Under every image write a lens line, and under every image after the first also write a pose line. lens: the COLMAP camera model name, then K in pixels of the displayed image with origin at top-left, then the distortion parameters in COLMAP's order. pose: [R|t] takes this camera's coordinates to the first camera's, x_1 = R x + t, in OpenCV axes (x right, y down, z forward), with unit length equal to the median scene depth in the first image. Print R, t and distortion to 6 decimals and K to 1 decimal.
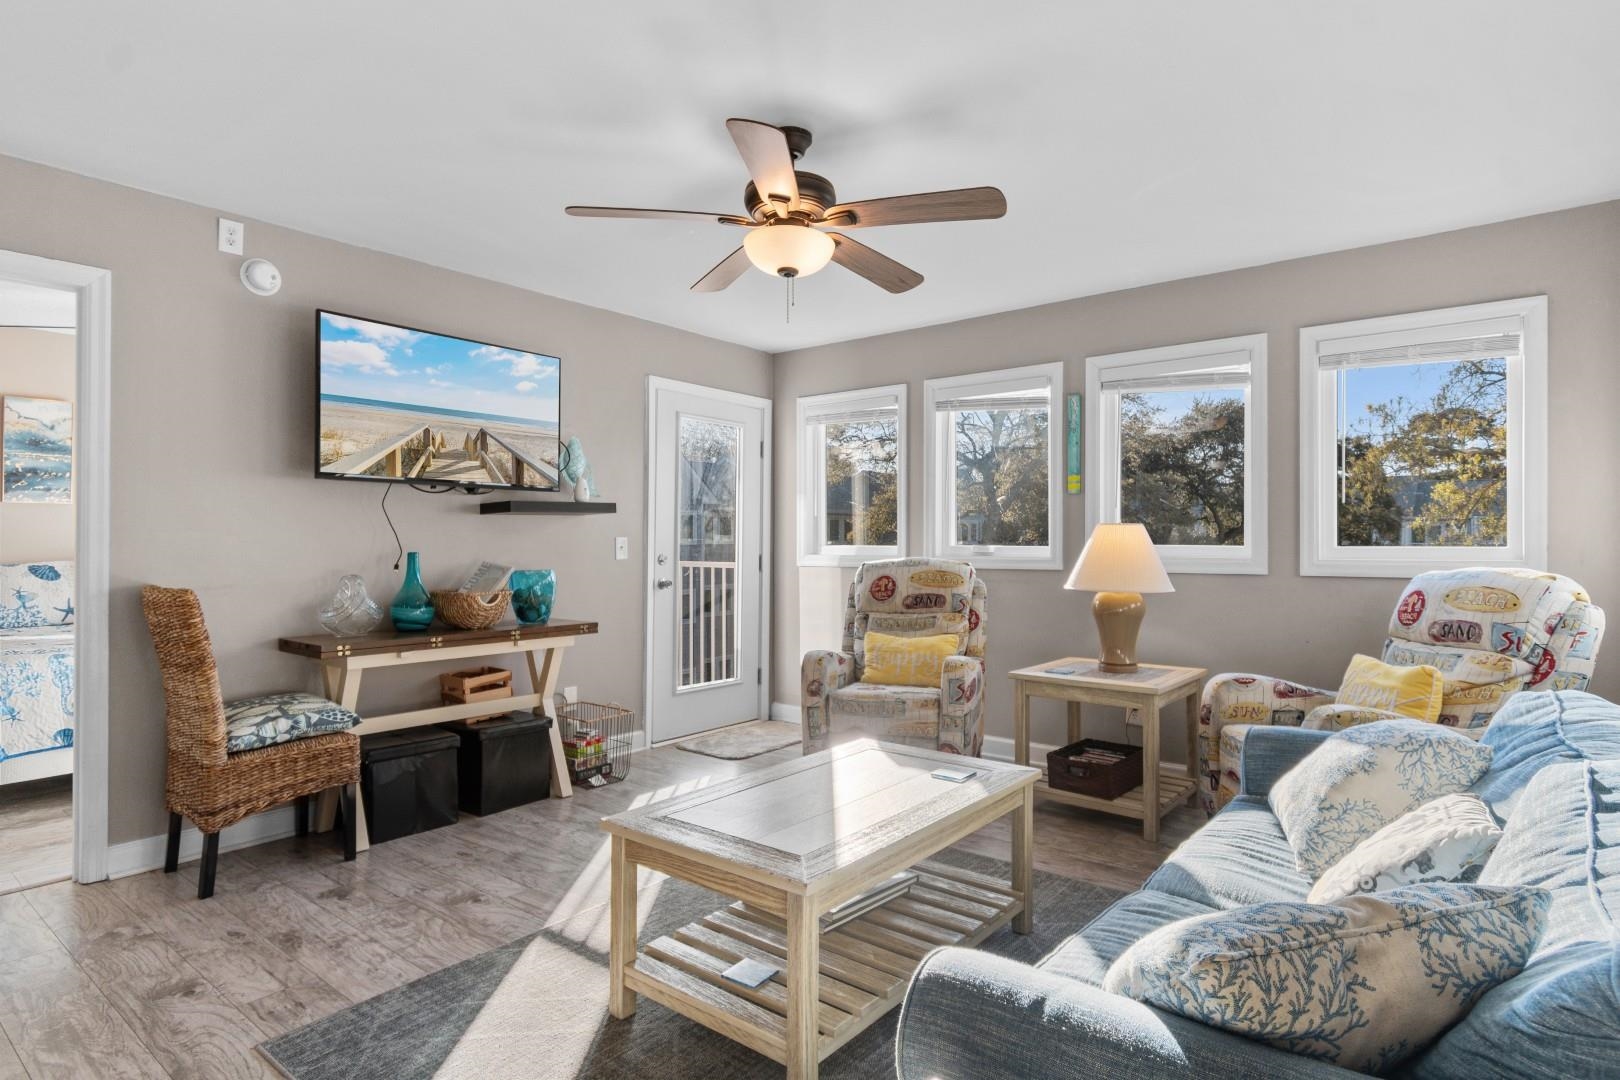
lens RADIAL K [[865.0, 0, 802.4], [0, 865.0, 538.7], [0, 0, 1]] dist [0.001861, -0.000136]
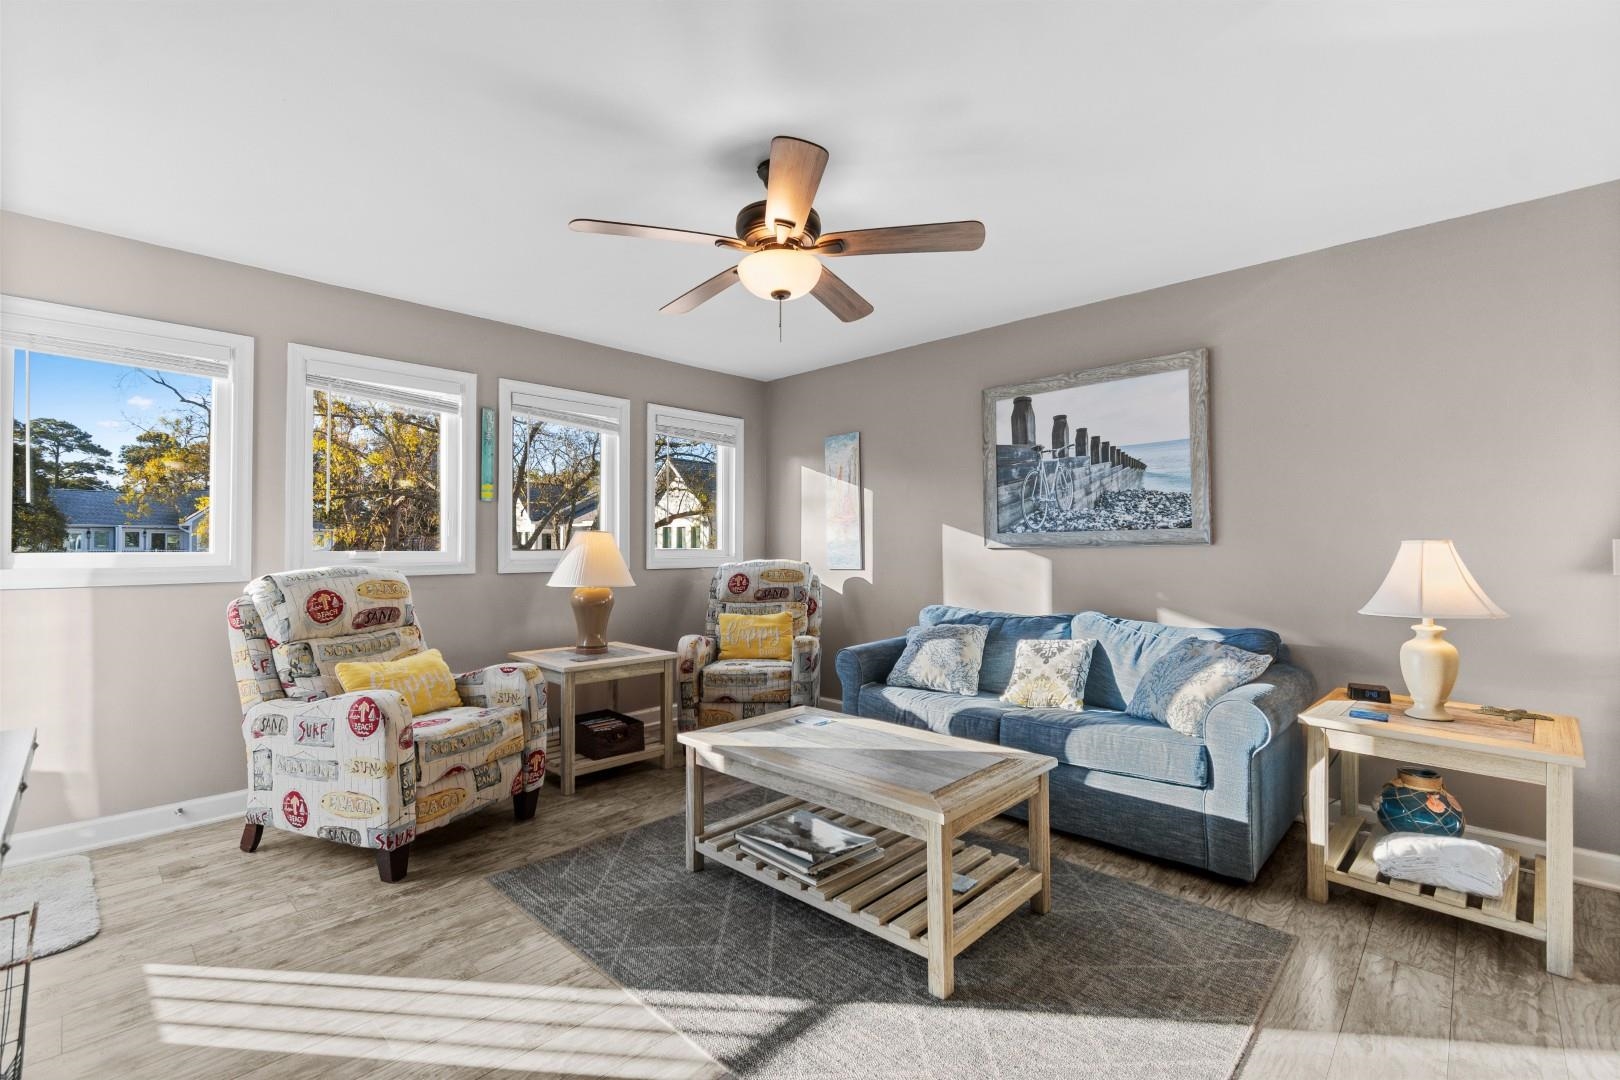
lens RADIAL K [[707.1, 0, 810.0], [0, 707.1, 540.0], [0, 0, 1]] dist [0.002739, -0.001131]
pose [[0.083641, 0.007342, 0.996469, -0.590864], [-0.003739, 0.999968, -0.007054, 0.000304], [-0.996489, -0.003136, 0.083666, 0.599350]]
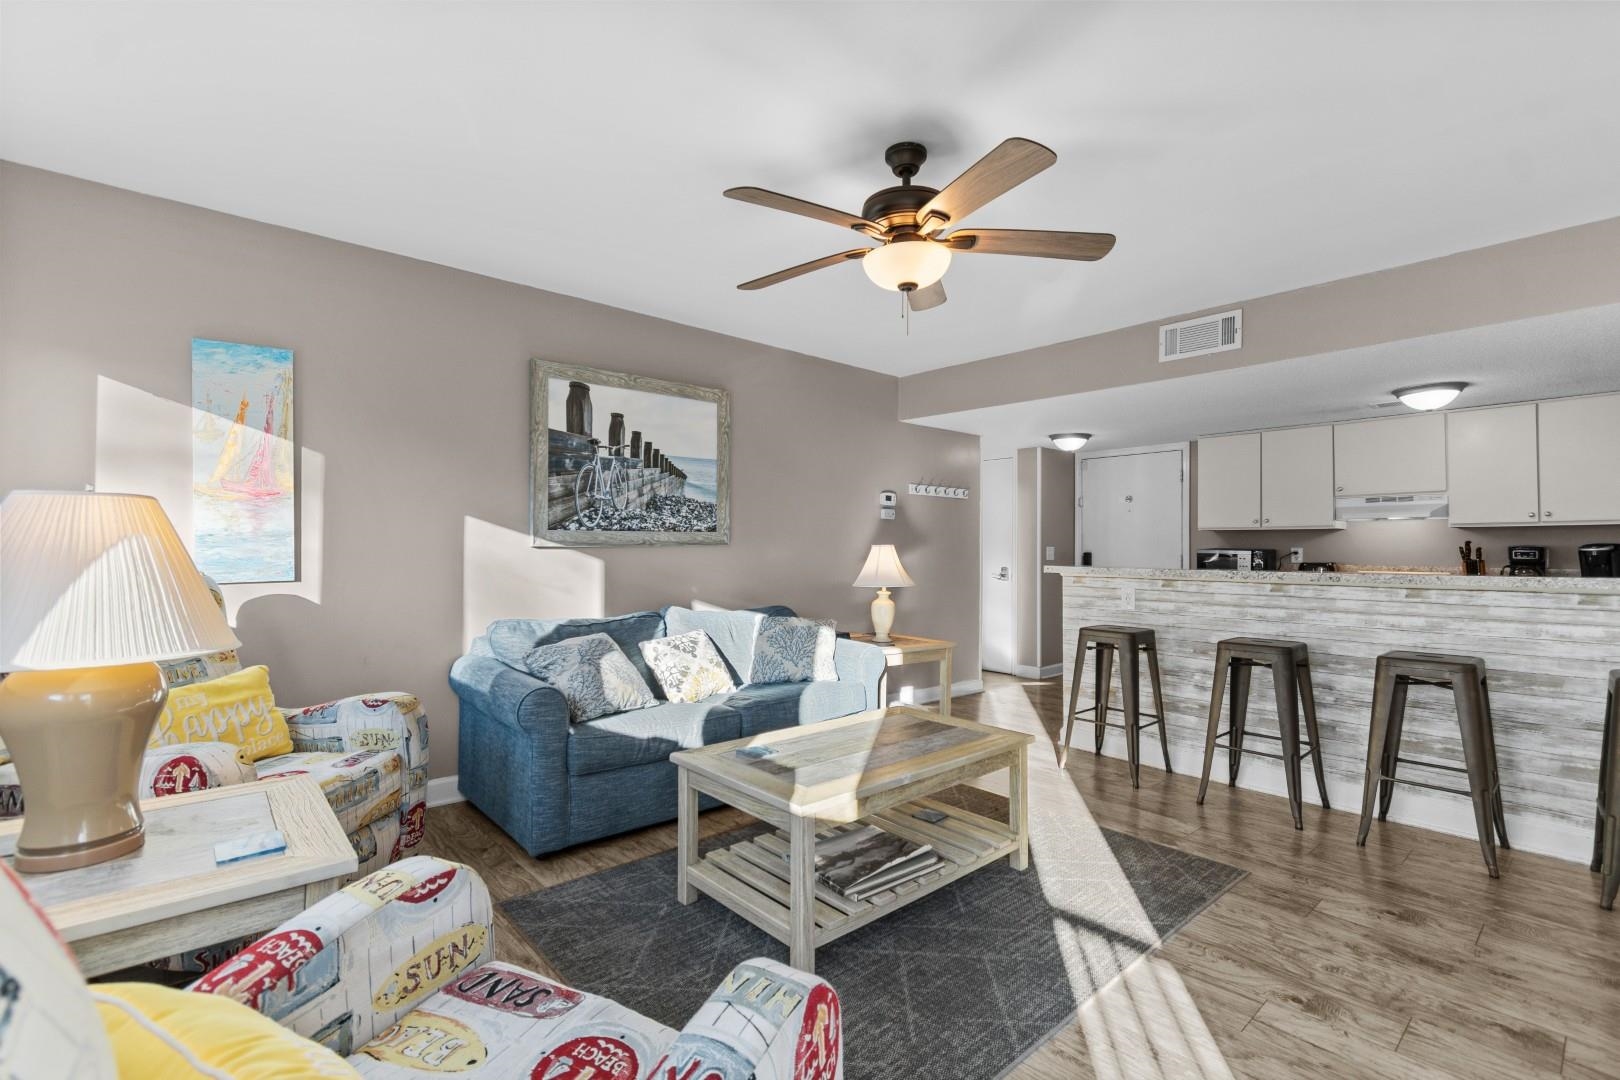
lens RADIAL K [[722.1, 0, 813.1], [0, 722.1, 542.6], [0, 0, 1]] dist [0.001221, 0.000025]
pose [[-0.984995, -0.008316, 0.172381, -0.034723], [-0.010683, 0.999861, -0.012805, 0.006604], [-0.172250, -0.014455, -0.984947, 1.251934]]
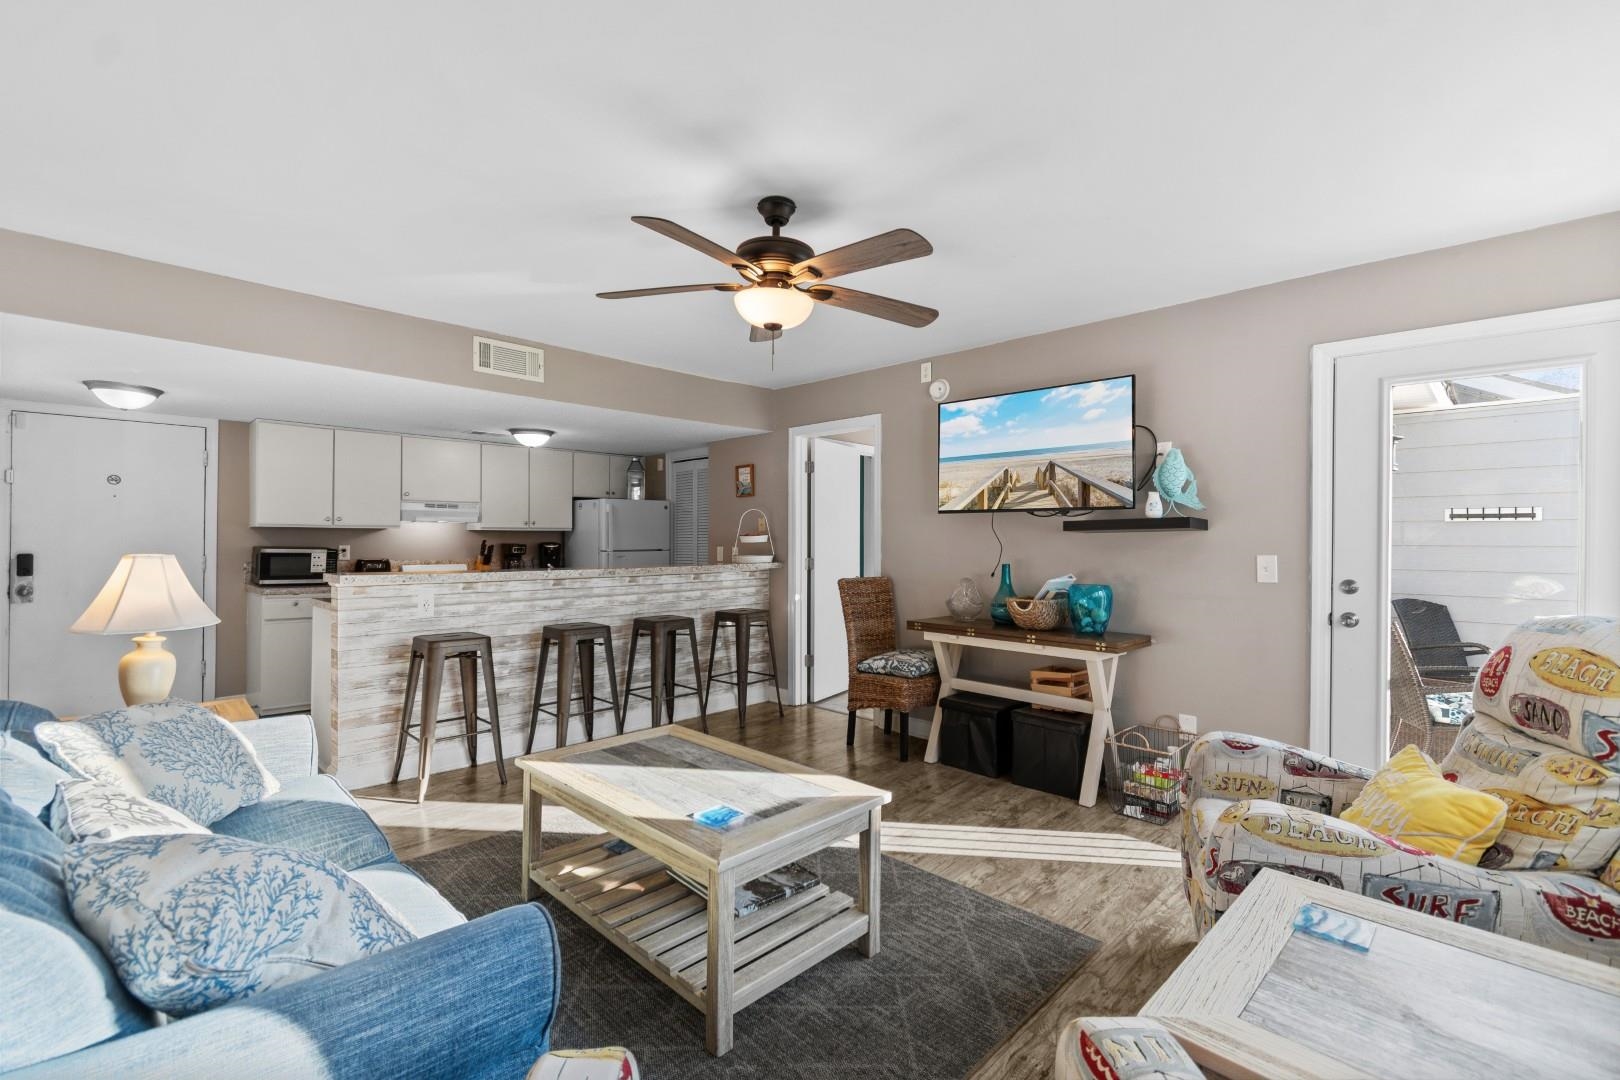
lens RADIAL K [[707.1, 0, 810.0], [0, 707.1, 540.0], [0, 0, 1]] dist [0.002739, -0.001131]
pose [[-0.099803, -0.005310, -0.994993, 0.614677], [-0.000004, 0.999986, -0.005336, -0.015503], [0.995007, -0.000529, -0.099801, 0.770245]]
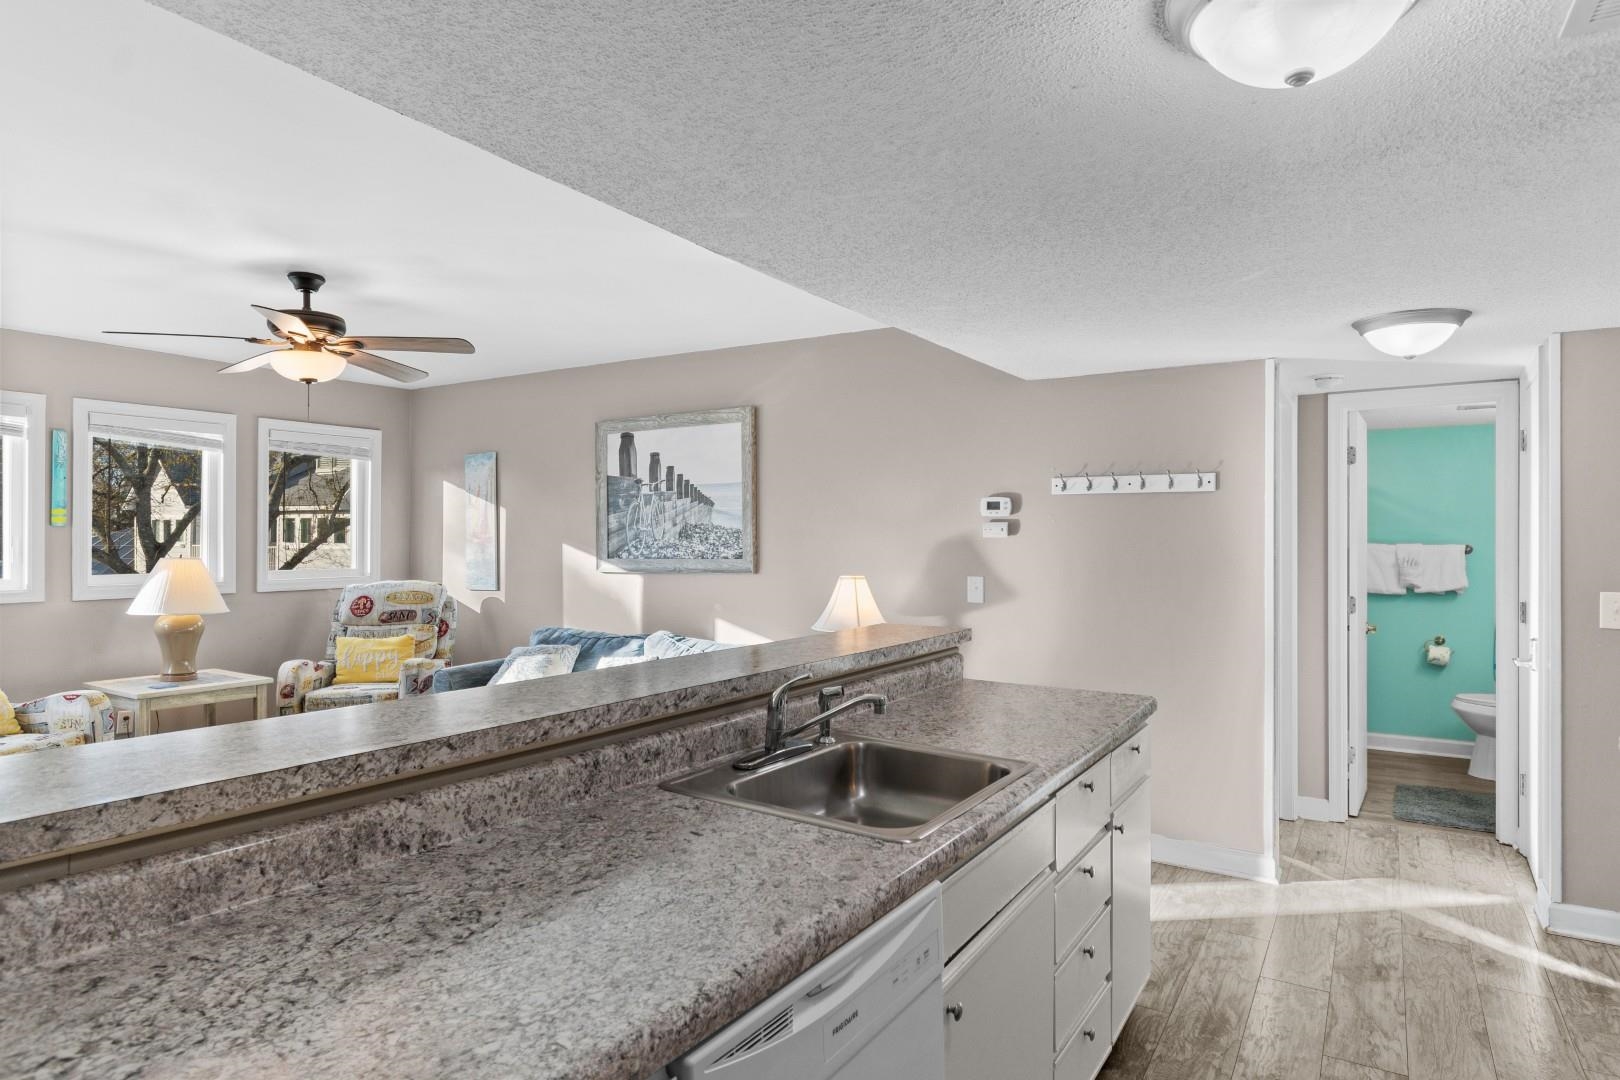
lens RADIAL K [[932.7, 0, 813.7], [0, 932.7, 536.1], [0, 0, 1]] dist [0.004016, -0.002582]
pose [[-0.122332, -0.000271, 0.992489, -1.018419], [-0.008920, 0.999960, -0.000827, -0.053665], [-0.992449, -0.008954, -0.122329, 0.275419]]
